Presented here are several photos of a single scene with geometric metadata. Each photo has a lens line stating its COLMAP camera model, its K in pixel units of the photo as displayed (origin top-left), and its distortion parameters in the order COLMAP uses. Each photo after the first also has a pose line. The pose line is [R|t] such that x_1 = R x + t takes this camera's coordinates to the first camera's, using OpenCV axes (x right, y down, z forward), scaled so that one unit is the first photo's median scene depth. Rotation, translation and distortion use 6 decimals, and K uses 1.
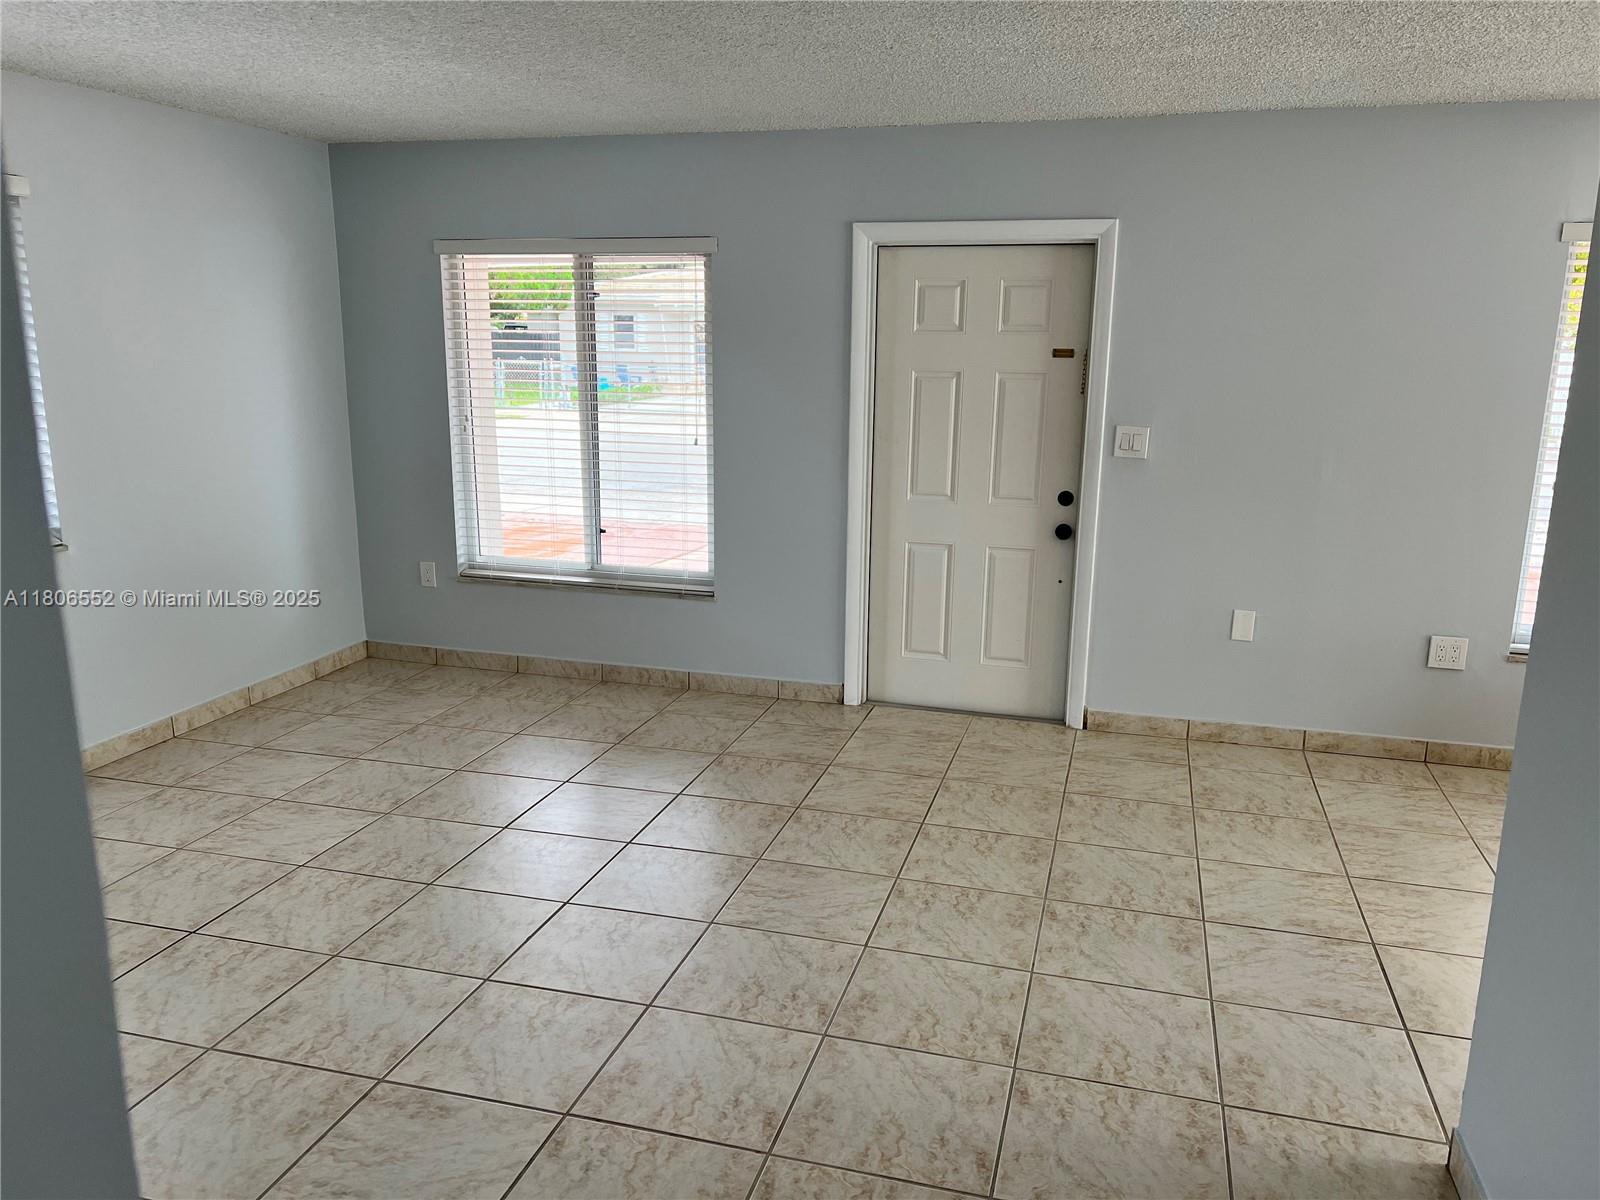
lens RADIAL K [[1202.6, 0, 800.0], [0, 1202.6, 600.0], [0, 0, 1]] dist [0.035068, -0.041202]
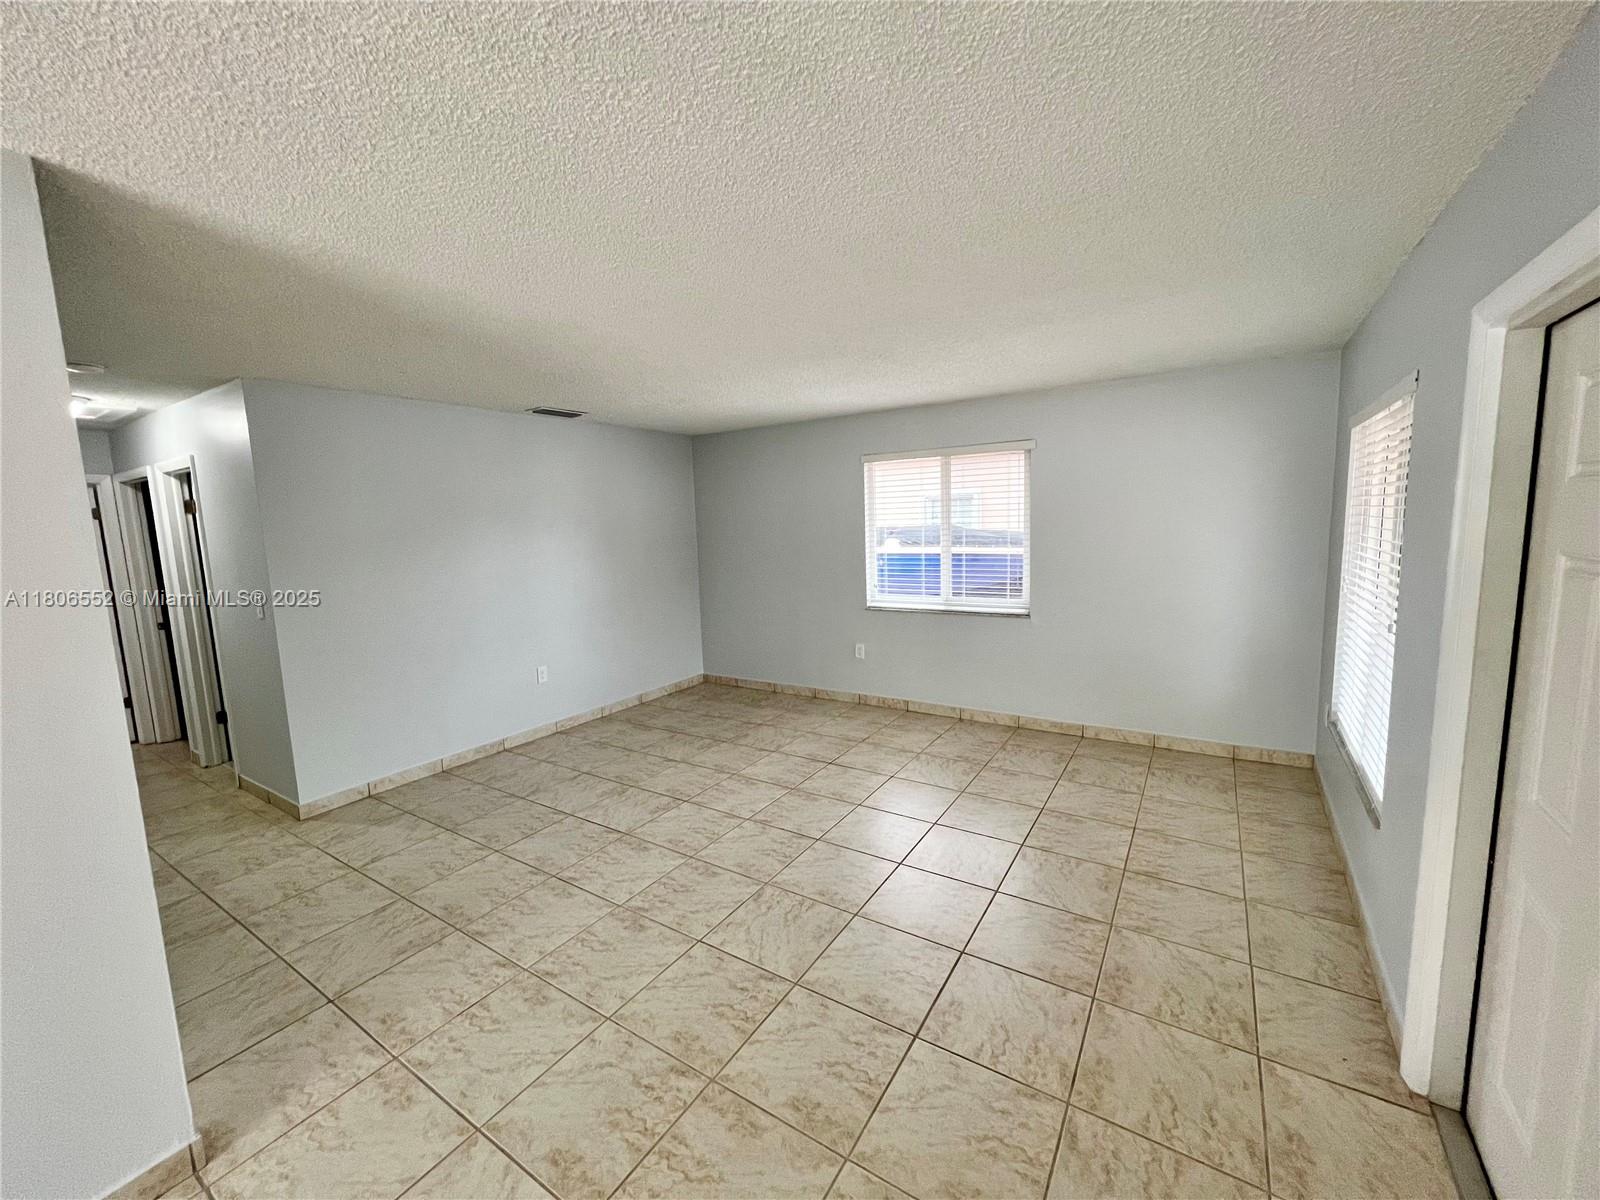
lens RADIAL K [[643.2, 0, 804.5], [0, 643.2, 595.2], [0, 0, 1]] dist [-0.000957, 0.000250]
pose [[-0.291684, 0.114445, -0.949644, 0.608904], [-0.175500, 0.969559, 0.170750, -0.228610], [0.940277, 0.216467, -0.262719, 1.080393]]
